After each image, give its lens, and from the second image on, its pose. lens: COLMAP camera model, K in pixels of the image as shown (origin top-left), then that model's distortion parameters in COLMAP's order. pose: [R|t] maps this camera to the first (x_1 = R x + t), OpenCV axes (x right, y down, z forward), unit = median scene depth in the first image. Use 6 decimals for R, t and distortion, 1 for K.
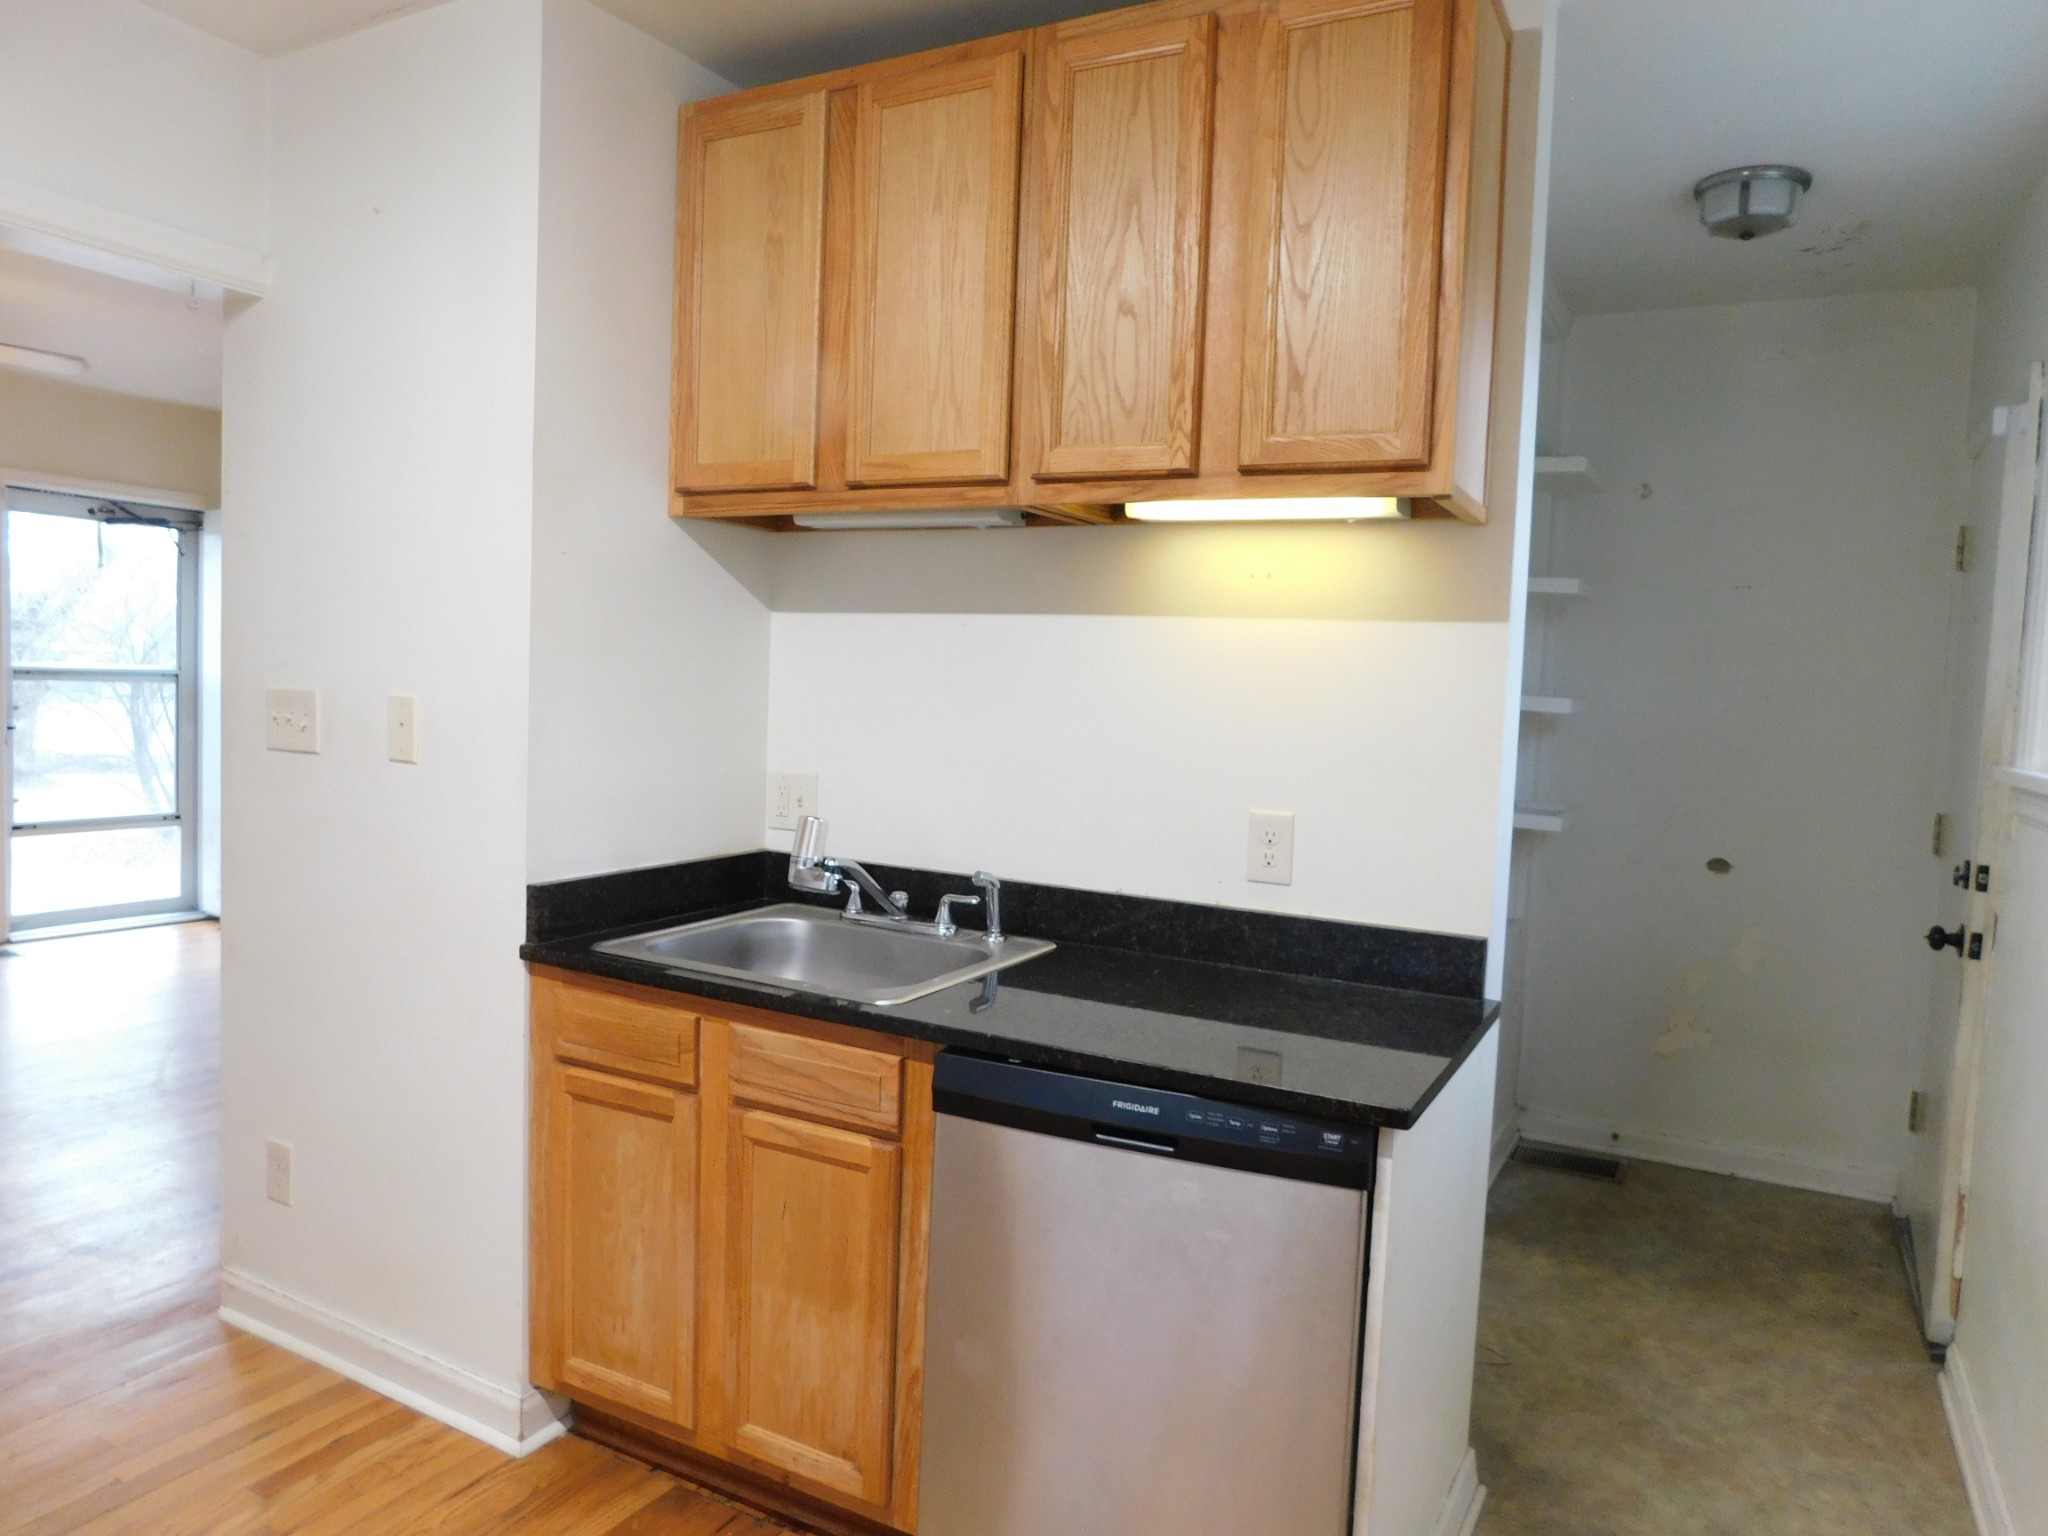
lens RADIAL K [[1352.9, 0, 1024.6], [0, 1352.9, 758.4], [0, 0, 1]] dist [-0.072416, 0.059823]
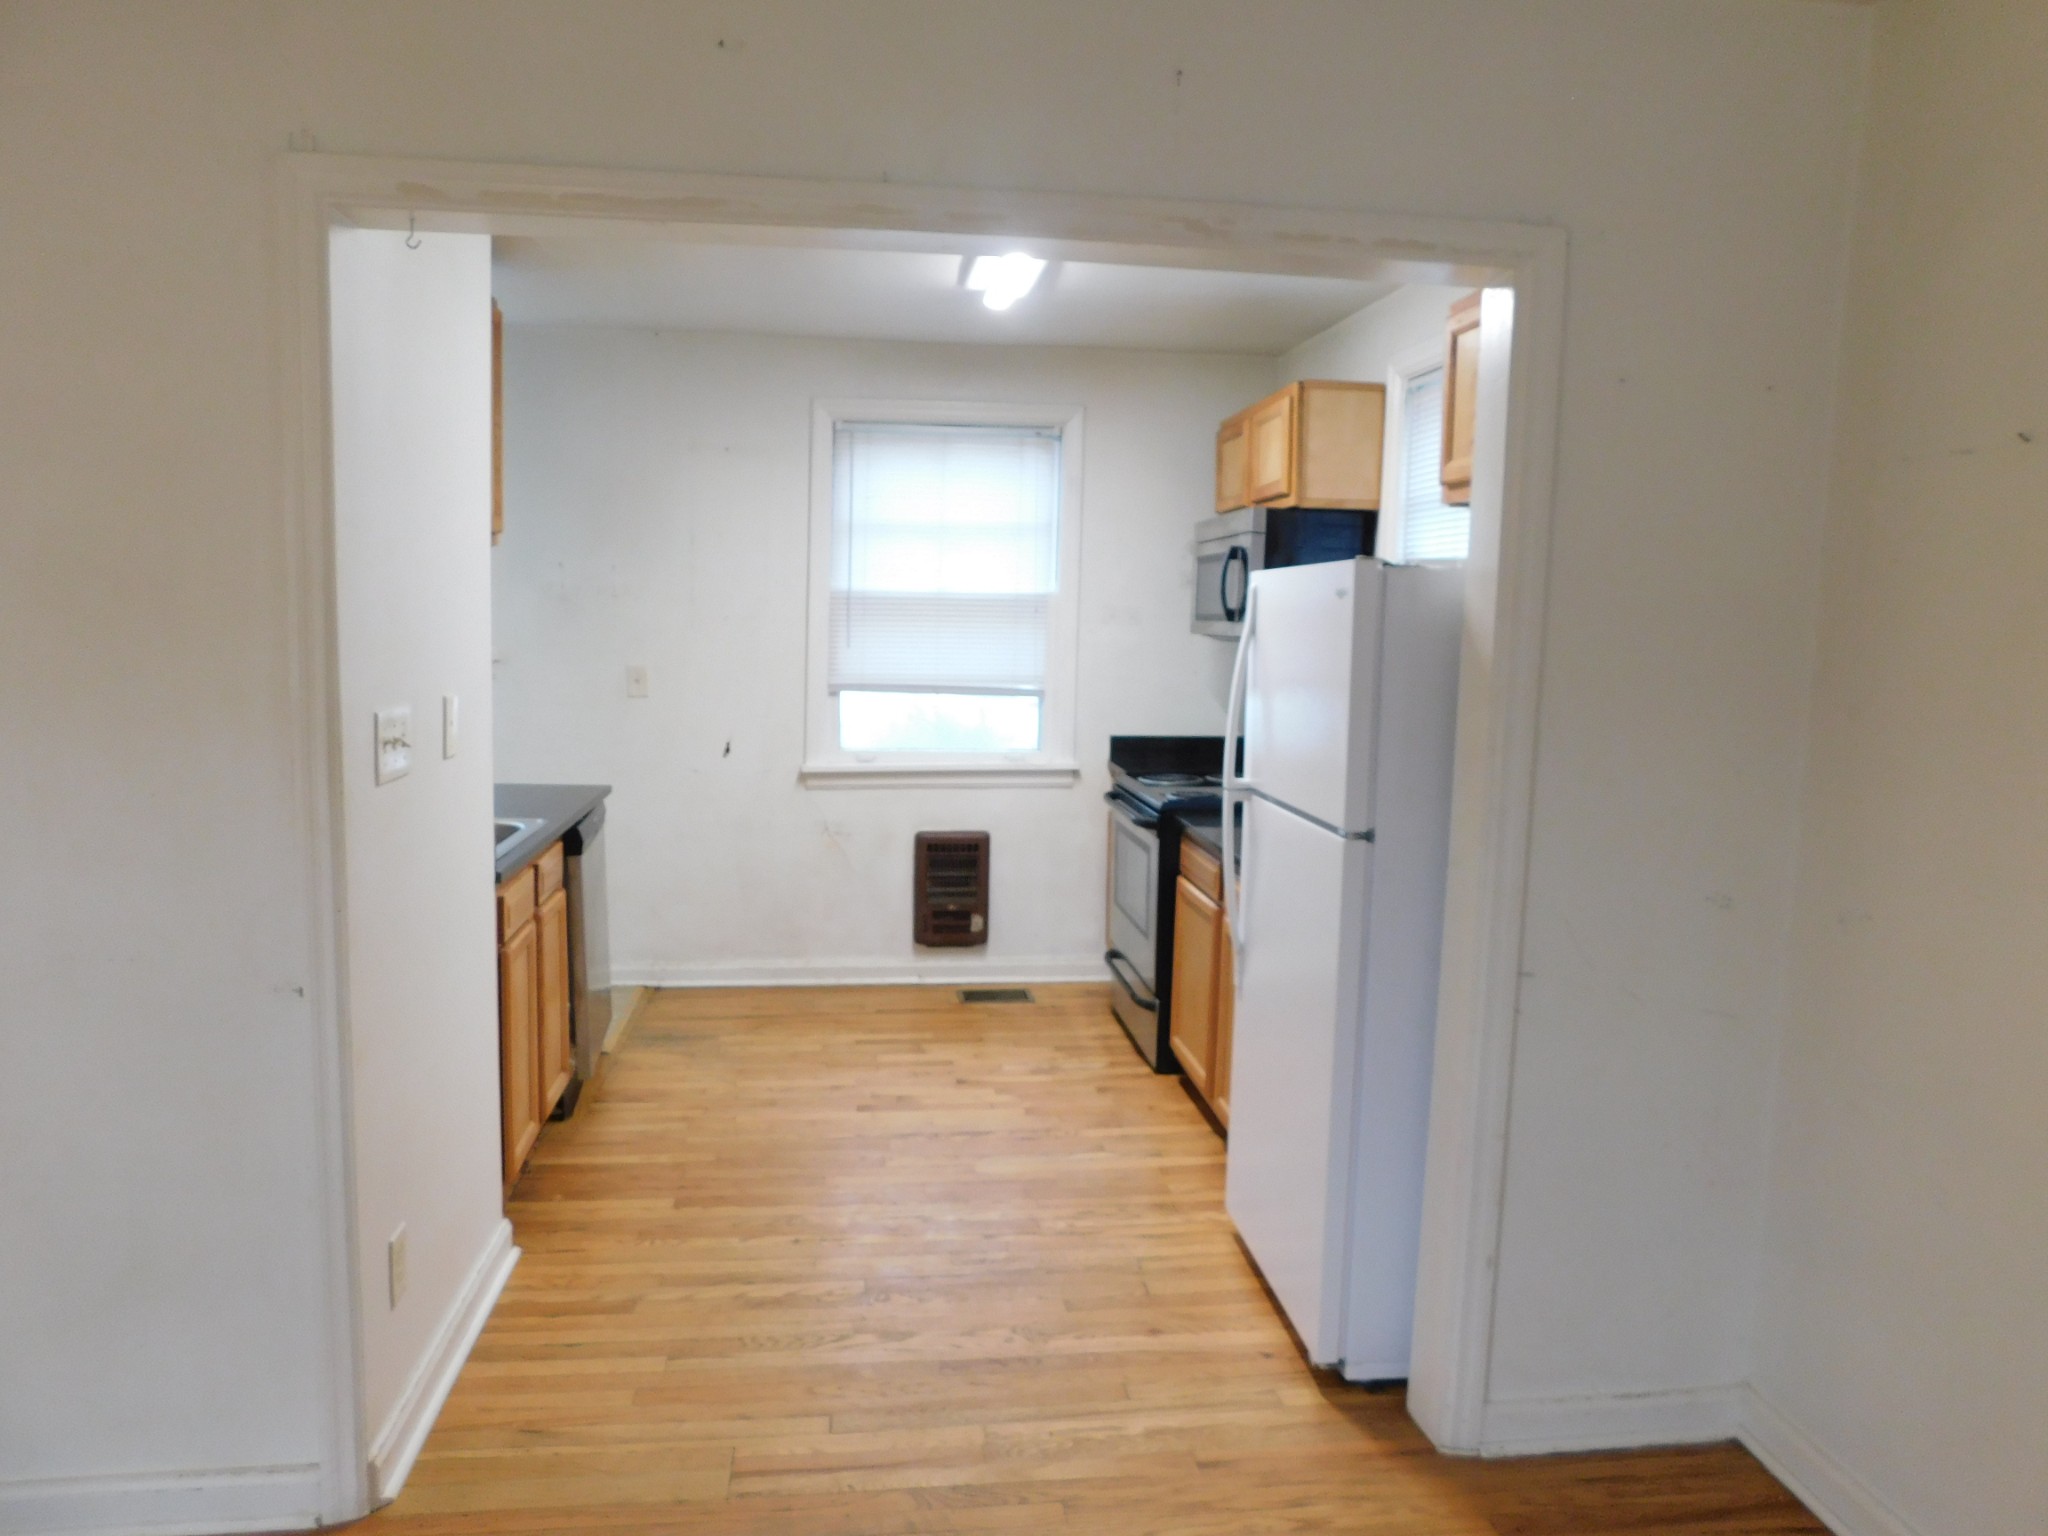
lens RADIAL K [[1352.9, 0, 1024.6], [0, 1352.9, 758.4], [0, 0, 1]] dist [-0.072416, 0.059823]
pose [[-0.587688, -0.141602, 0.796600, -1.743915], [-0.000255, 0.984598, 0.174832, -0.202410], [-0.809088, 0.102544, -0.578673, 1.368959]]
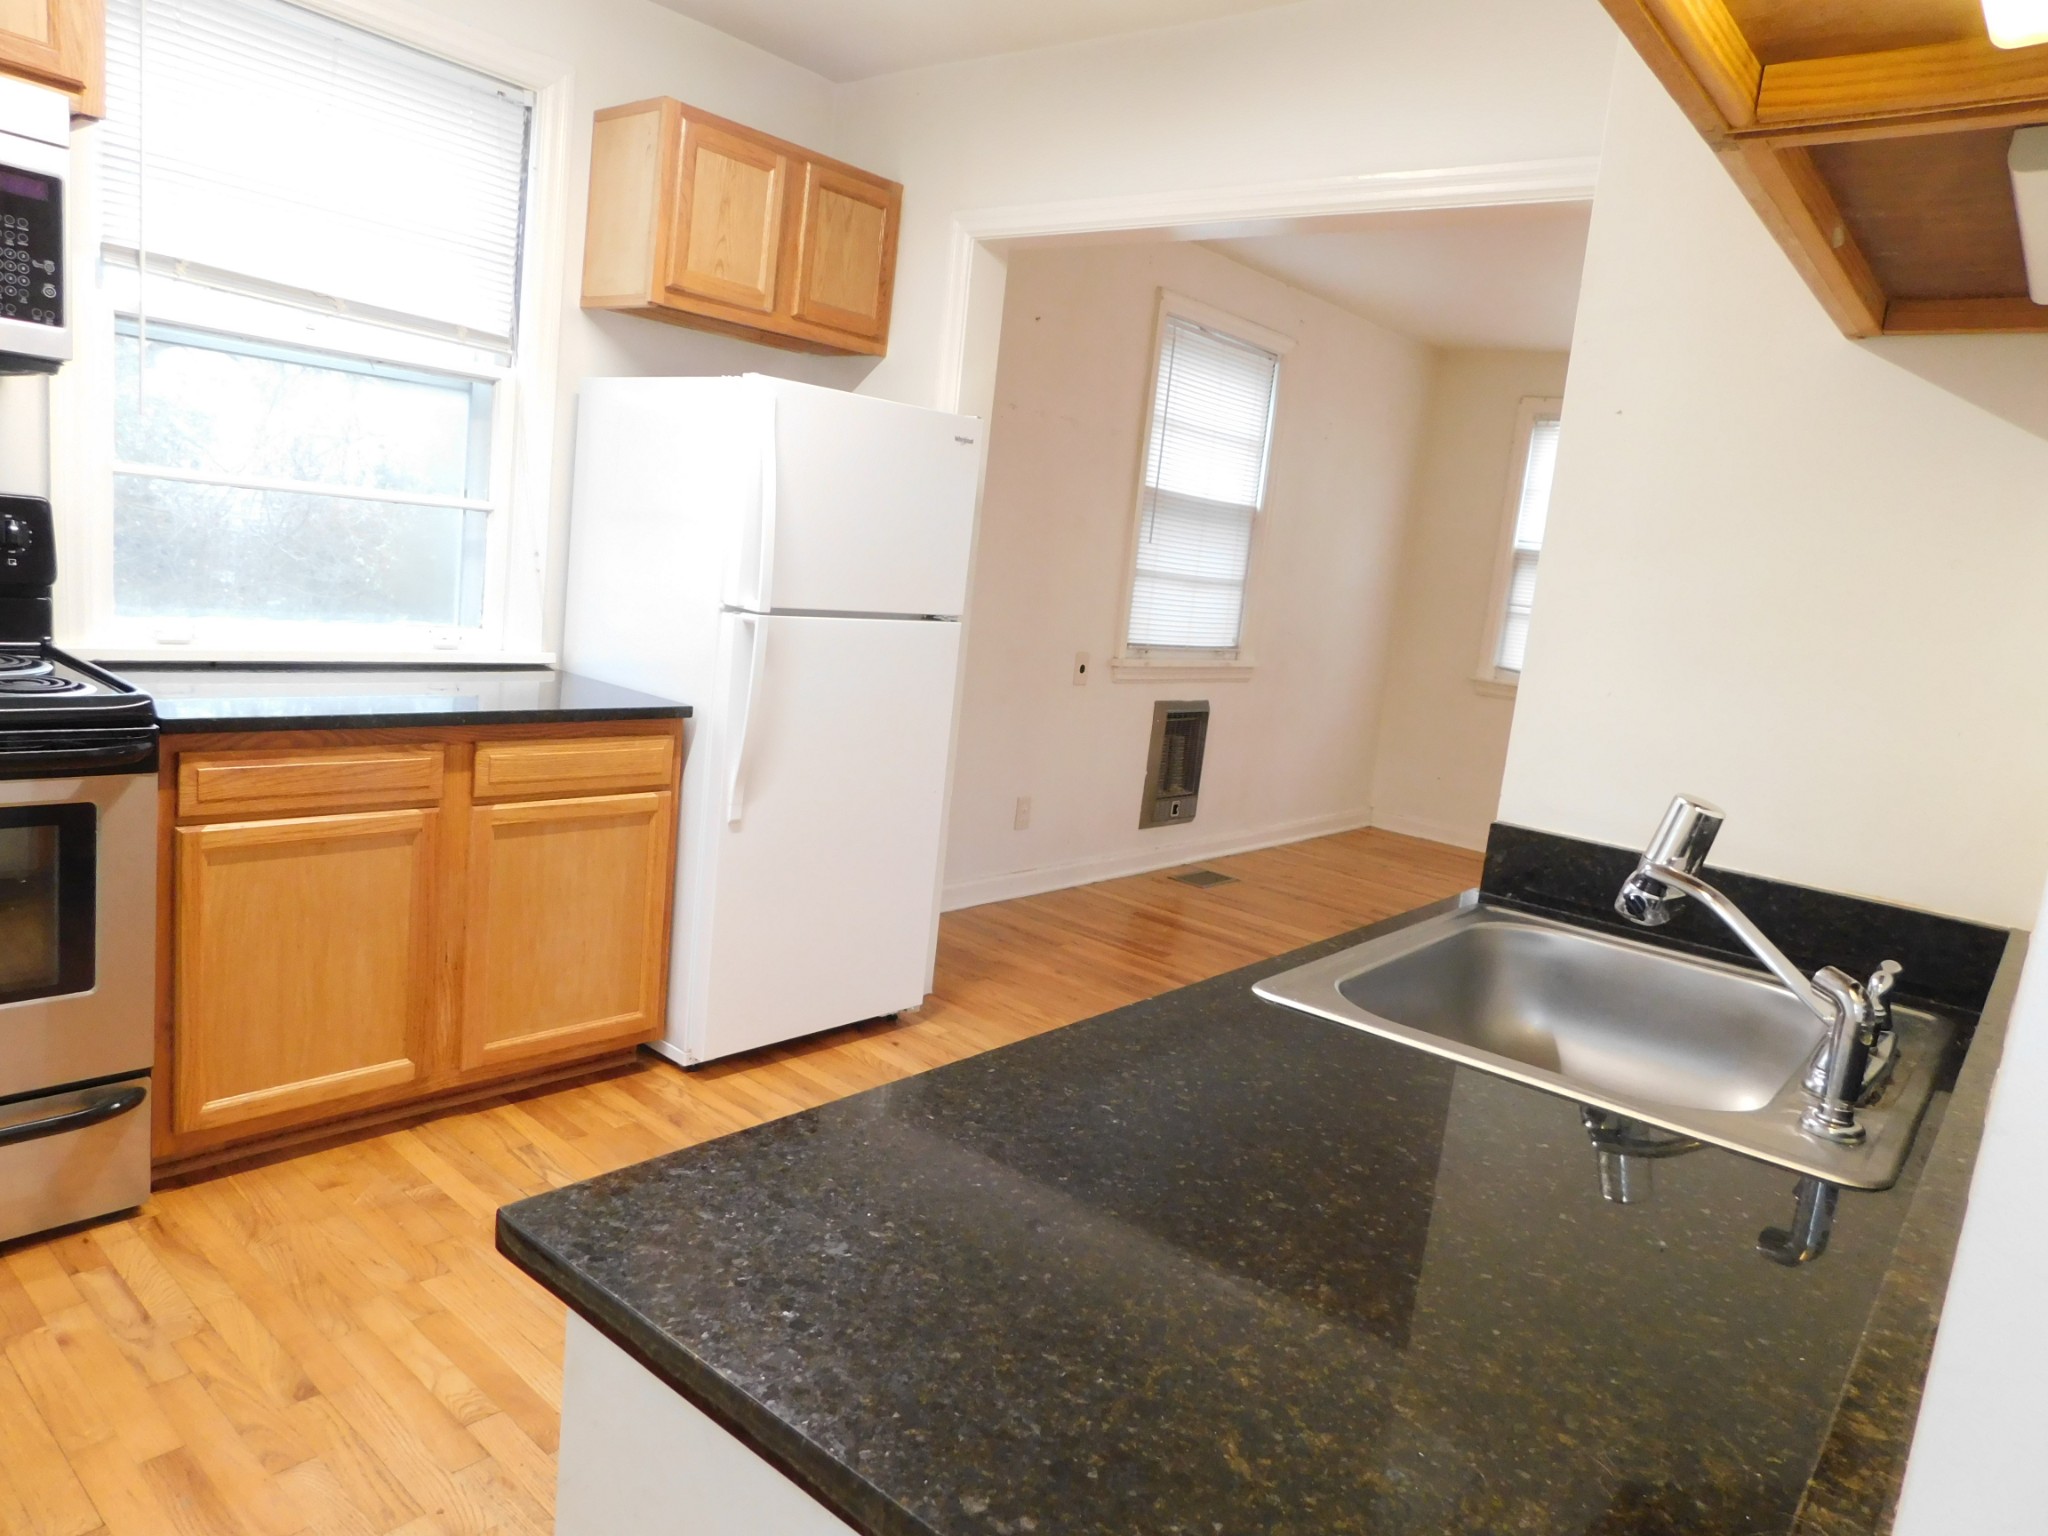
lens RADIAL K [[1352.9, 0, 1024.6], [0, 1352.9, 758.4], [0, 0, 1]] dist [-0.072416, 0.059823]
pose [[-0.189128, 0.089658, -0.977851, 0.508309], [-0.178321, 0.976129, 0.123990, 0.004882], [0.965625, 0.197821, -0.168626, 0.880281]]
